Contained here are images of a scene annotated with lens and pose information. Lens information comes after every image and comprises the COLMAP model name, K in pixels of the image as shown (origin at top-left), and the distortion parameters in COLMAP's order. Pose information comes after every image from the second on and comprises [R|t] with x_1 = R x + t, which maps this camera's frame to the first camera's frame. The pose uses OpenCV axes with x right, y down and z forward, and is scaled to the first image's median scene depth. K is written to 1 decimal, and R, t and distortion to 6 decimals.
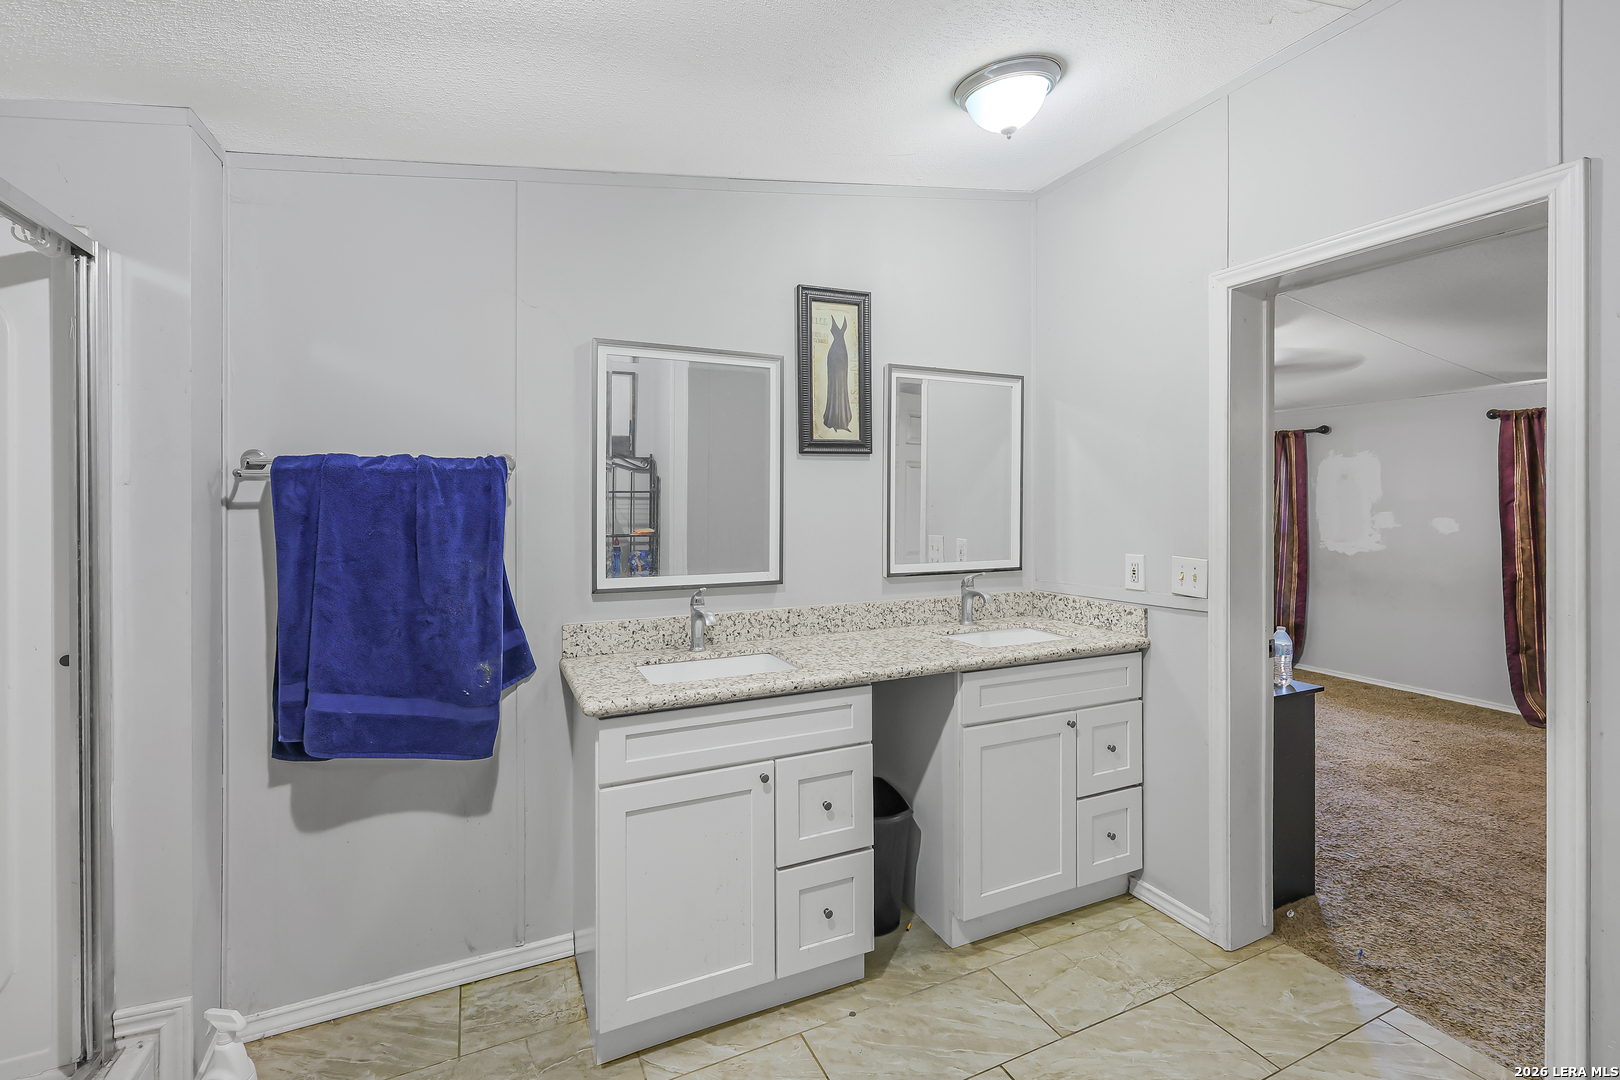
lens RADIAL K [[702.5, 0, 816.4], [0, 702.5, 507.3], [0, 0, 1]] dist [0.002851, 0.000560]
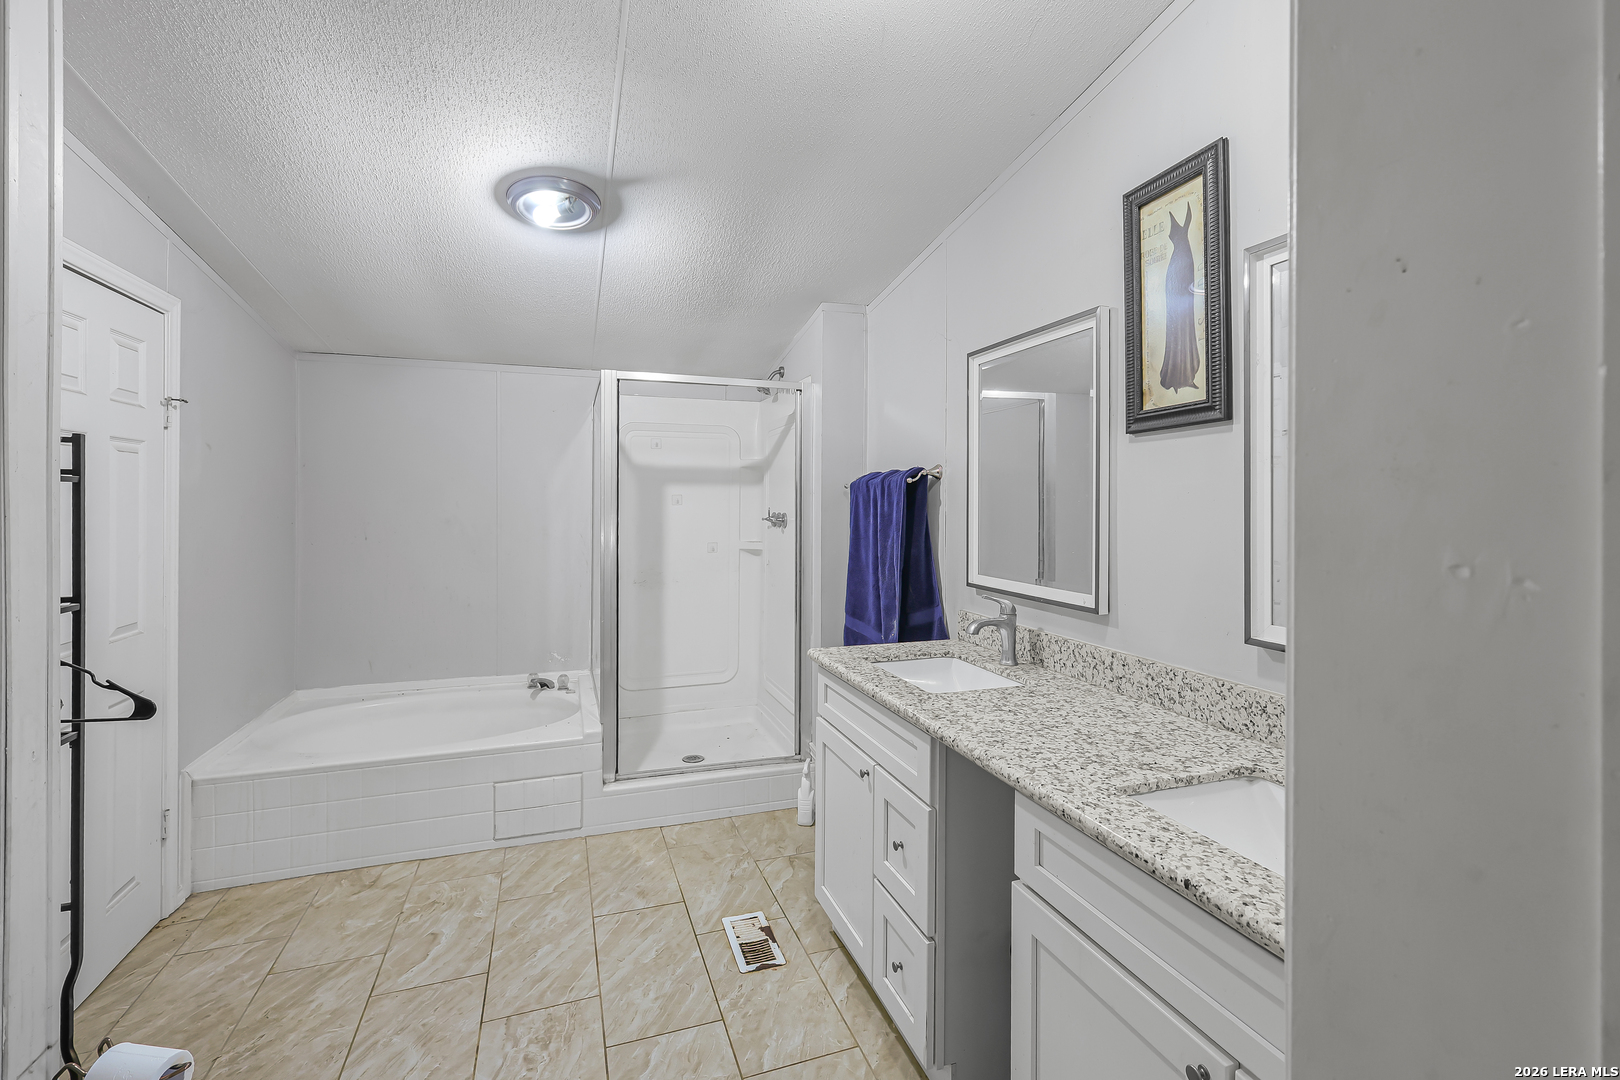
lens RADIAL K [[702.5, 0, 793.2], [0, 702.5, 497.2], [0, 0, 1]] dist [0.002851, 0.000560]
pose [[-0.106432, -0.002666, -0.994316, 0.716631], [-0.003337, 0.999992, -0.002324, -0.011294], [0.994314, 0.003071, -0.106440, 0.751670]]
